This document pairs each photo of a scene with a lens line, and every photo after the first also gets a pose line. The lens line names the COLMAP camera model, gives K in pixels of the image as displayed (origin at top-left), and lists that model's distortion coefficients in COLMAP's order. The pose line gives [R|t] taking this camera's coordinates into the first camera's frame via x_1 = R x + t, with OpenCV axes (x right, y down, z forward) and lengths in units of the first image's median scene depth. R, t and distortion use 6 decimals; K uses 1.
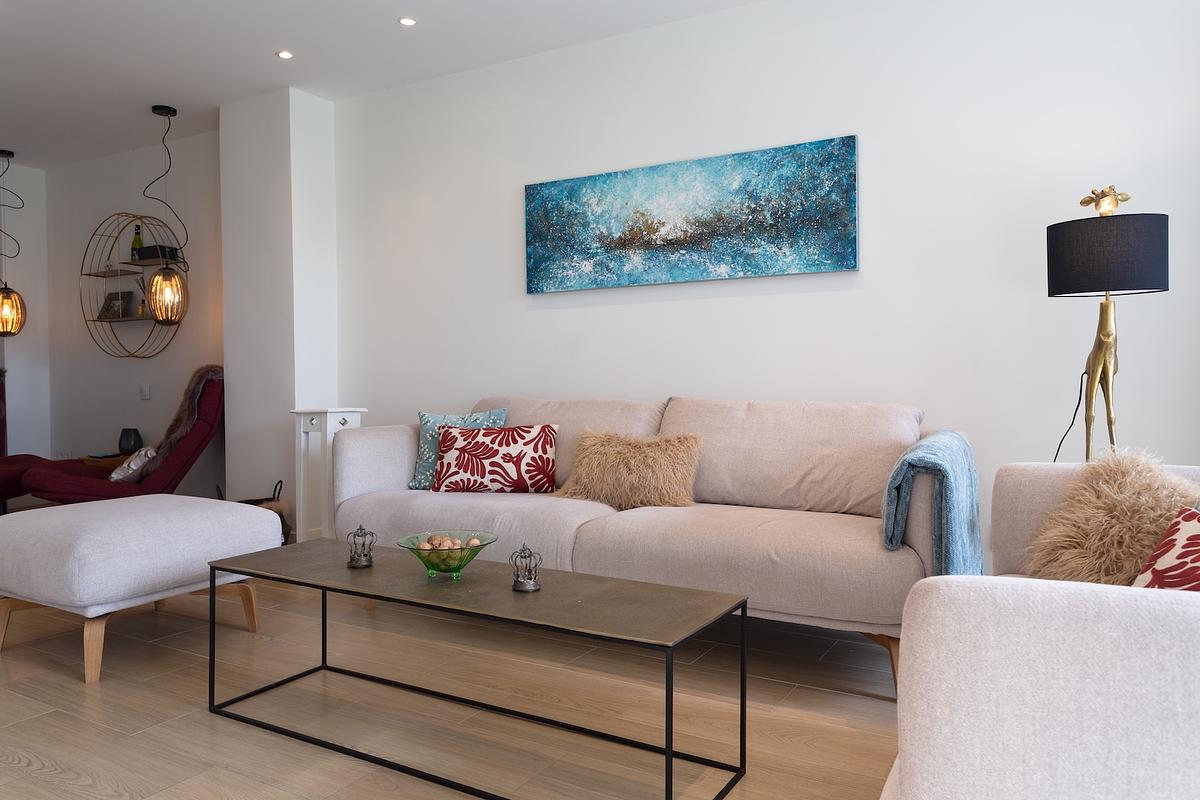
lens RADIAL K [[856.8, 0, 599.7], [0, 856.8, 396.9], [0, 0, 1]] dist [0.004545, -0.000427]
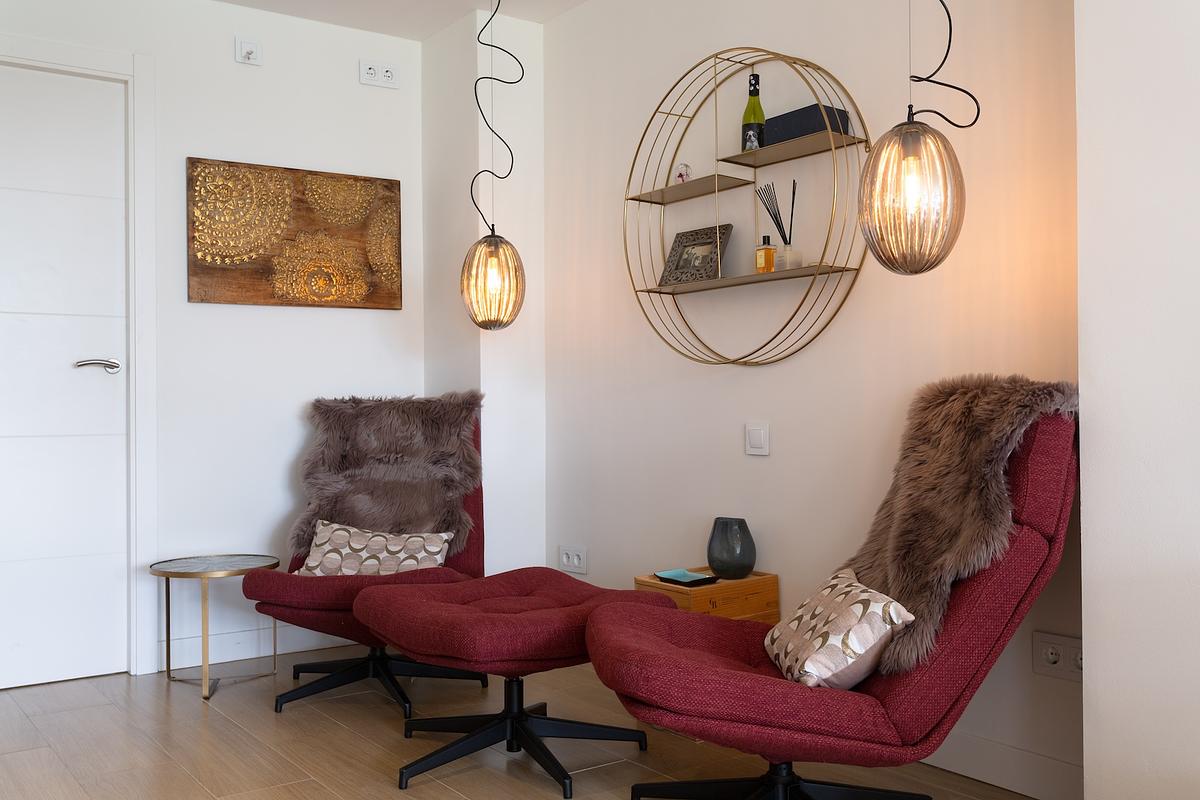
lens RADIAL K [[1139.0, 0, 601.1], [0, 1139.0, 398.8], [0, 0, 1]] dist [-0.016593, 0.000000]
pose [[0.915682, -0.006940, -0.401843, -0.365035], [-0.004683, 0.999599, -0.027936, -0.009731], [0.401875, 0.027462, 0.915283, 0.410058]]
